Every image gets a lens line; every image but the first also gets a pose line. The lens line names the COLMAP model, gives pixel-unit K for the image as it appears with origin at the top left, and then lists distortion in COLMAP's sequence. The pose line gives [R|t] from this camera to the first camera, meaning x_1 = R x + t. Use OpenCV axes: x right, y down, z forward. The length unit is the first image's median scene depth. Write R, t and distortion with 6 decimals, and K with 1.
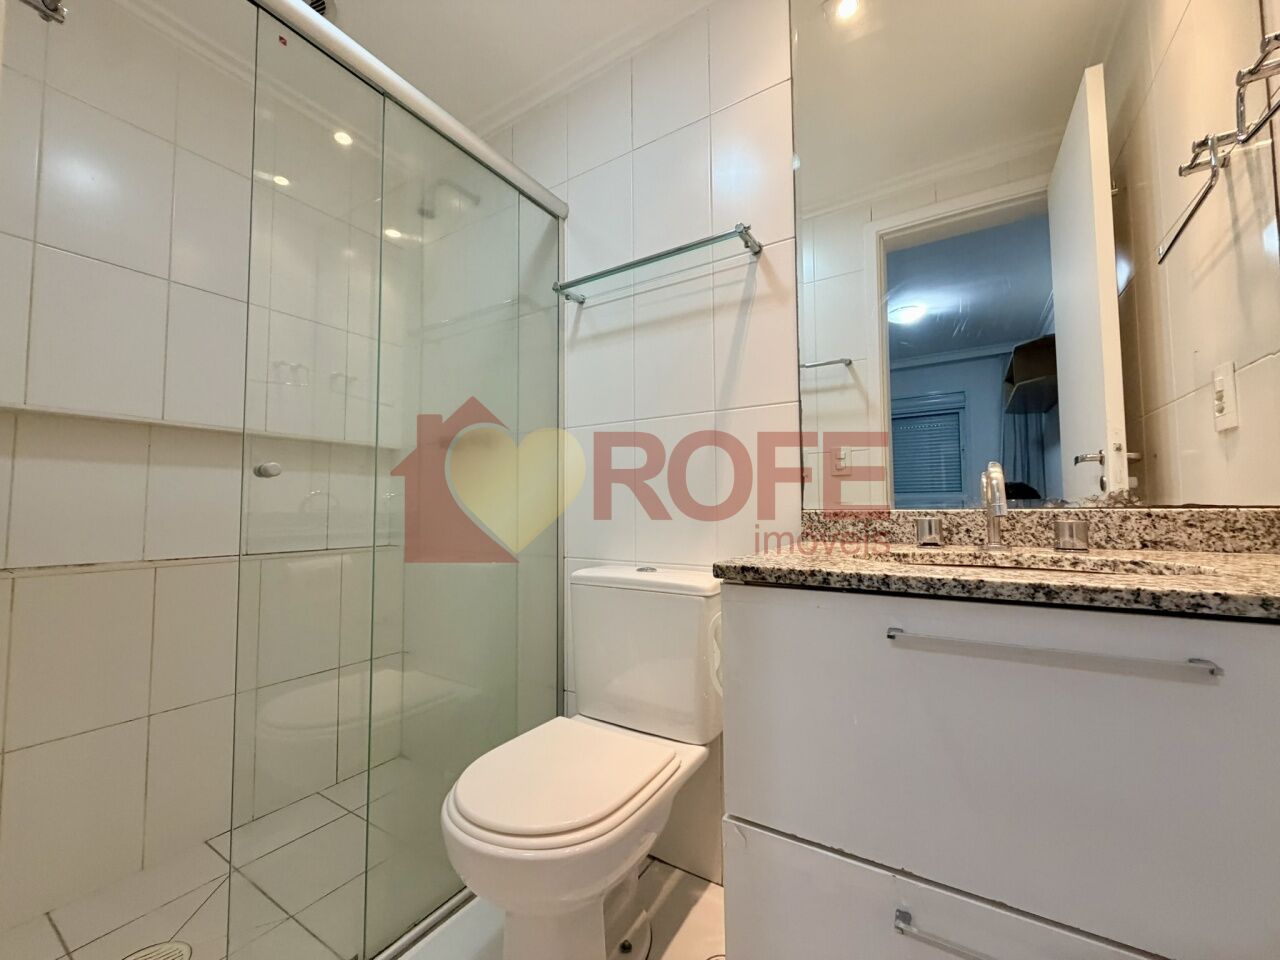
lens RADIAL K [[506.1, 0, 630.8], [0, 506.1, 472.2], [0, 0, 1]] dist [-0.002584, 0.000627]
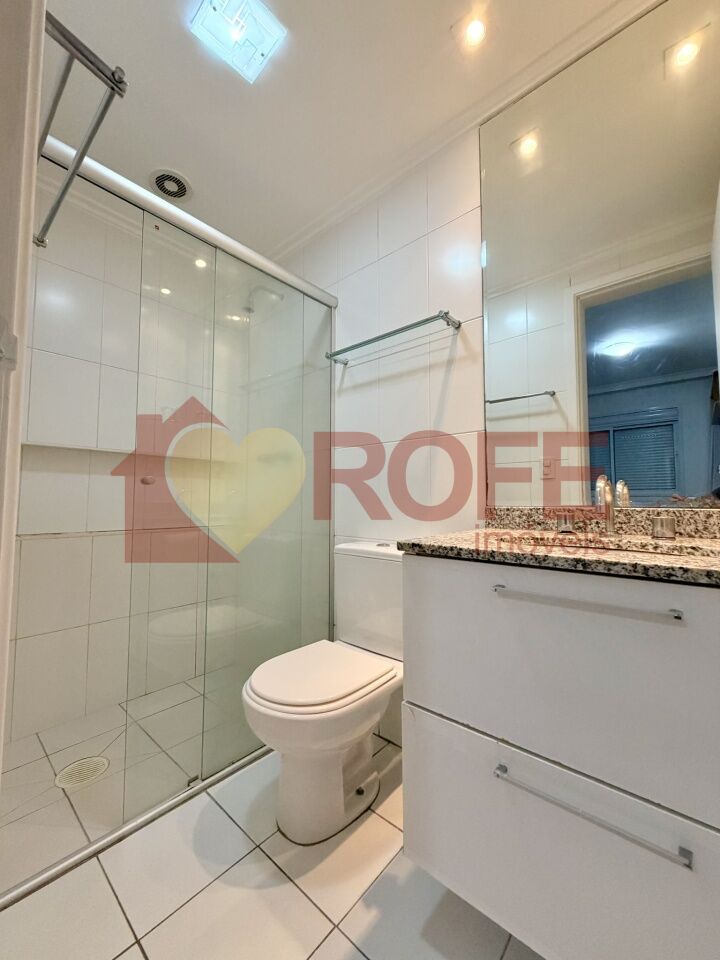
lens RADIAL K [[379.6, 0, 355.3], [0, 379.6, 469.0], [0, 0, 1]] dist [-0.002584, 0.000627]
pose [[0.987387, -0.005655, -0.158226, 0.132419], [0.004214, 0.999947, -0.009442, -0.020662], [0.158271, 0.008656, 0.987358, -0.116419]]
